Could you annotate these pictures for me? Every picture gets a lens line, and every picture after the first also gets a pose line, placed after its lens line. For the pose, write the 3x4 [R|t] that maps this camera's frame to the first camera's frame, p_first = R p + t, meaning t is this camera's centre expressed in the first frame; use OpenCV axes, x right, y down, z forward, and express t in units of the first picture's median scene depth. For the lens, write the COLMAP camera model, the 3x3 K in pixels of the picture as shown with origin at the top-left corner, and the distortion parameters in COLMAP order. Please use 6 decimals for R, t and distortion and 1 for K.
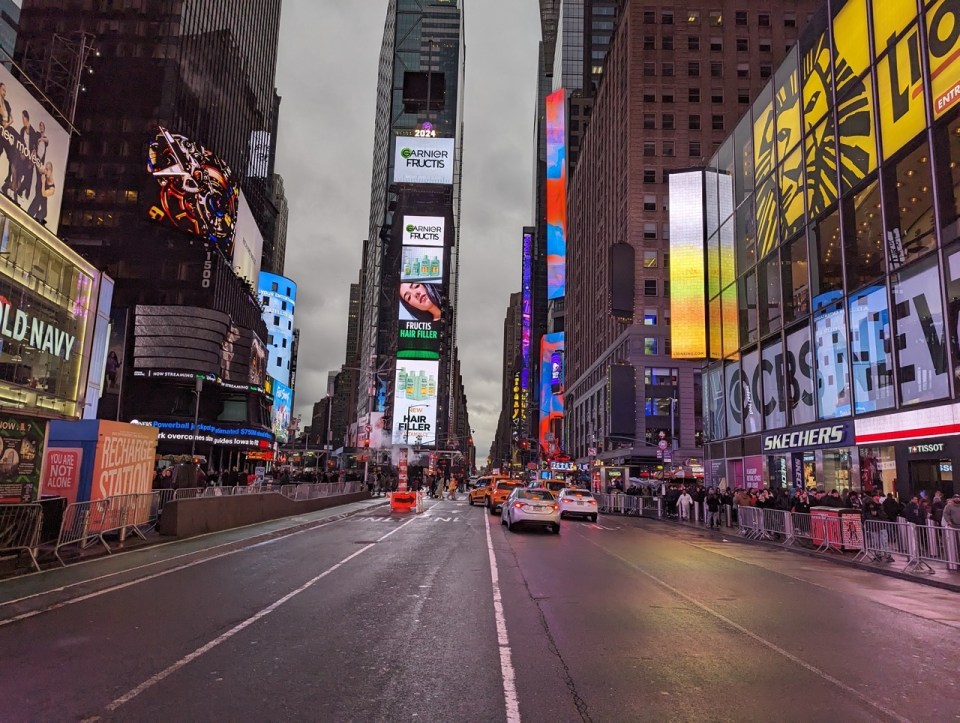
lens RADIAL K [[671.4, 0, 481.2], [0, 671.4, 355.7], [0, 0, 1]] dist [0.090773, -0.062217]
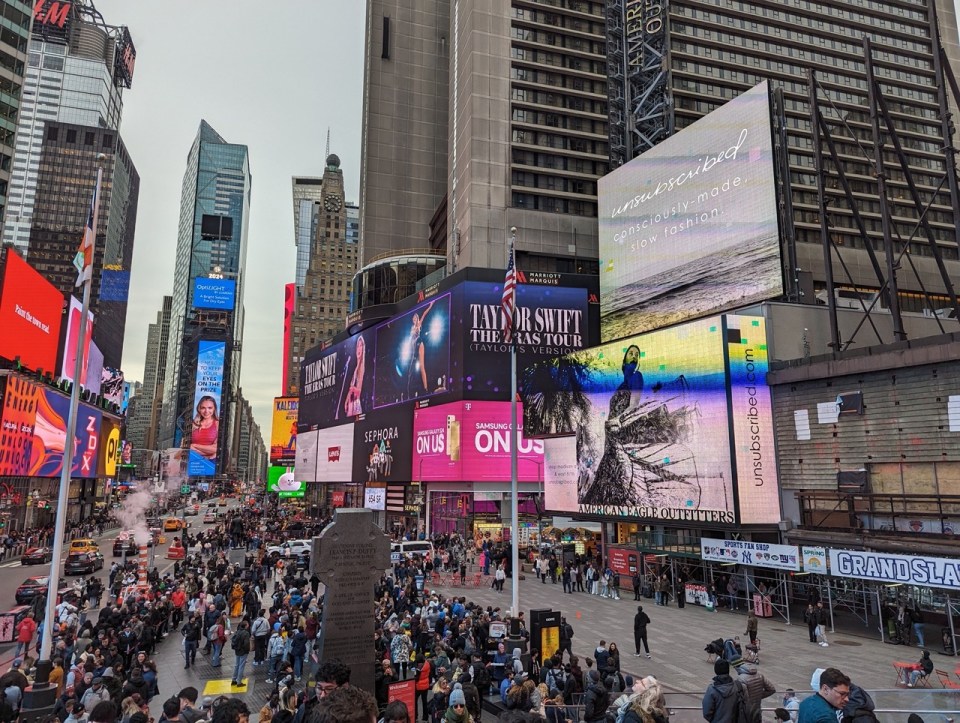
lens RADIAL K [[674.5, 0, 487.3], [0, 674.5, 352.8], [0, 0, 1]] dist [0.076869, -0.076553]
pose [[0.957959, 0.025679, 0.285755, 0.197829], [-0.024821, 0.999670, -0.006624, -0.379622], [-0.285831, -0.000747, 0.958280, -1.903619]]
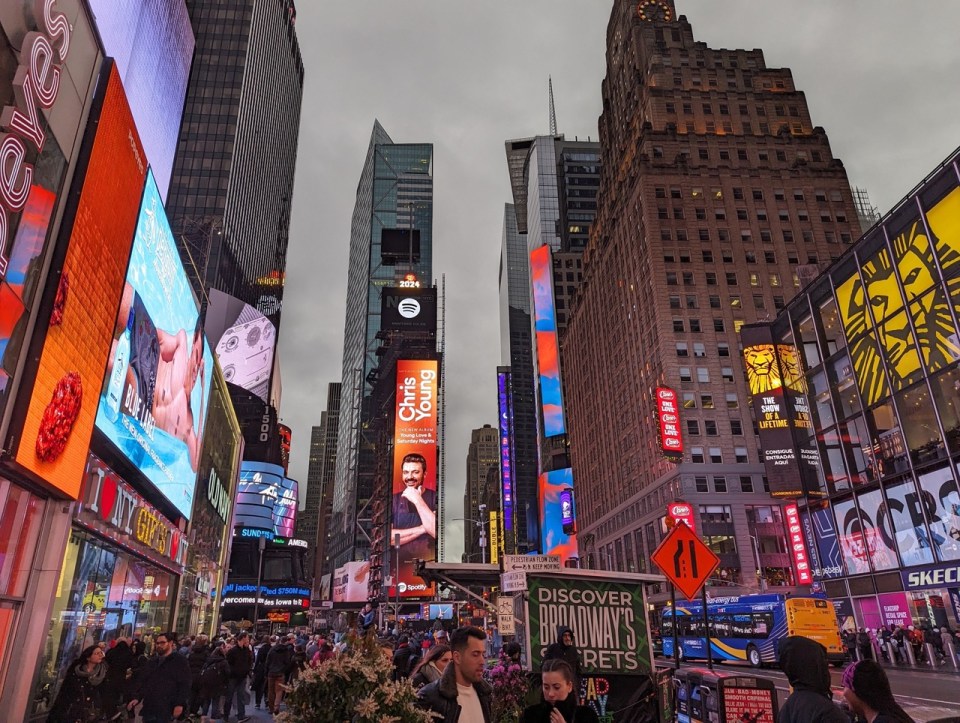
lens RADIAL K [[671.4, 0, 481.2], [0, 671.4, 355.7], [0, 0, 1]] dist [0.090773, -0.062217]
pose [[0.996300, -0.022379, 0.082981, -0.158047], [0.038581, 0.979213, -0.199132, -0.011656], [-0.076800, 0.201597, 0.976453, -0.032510]]
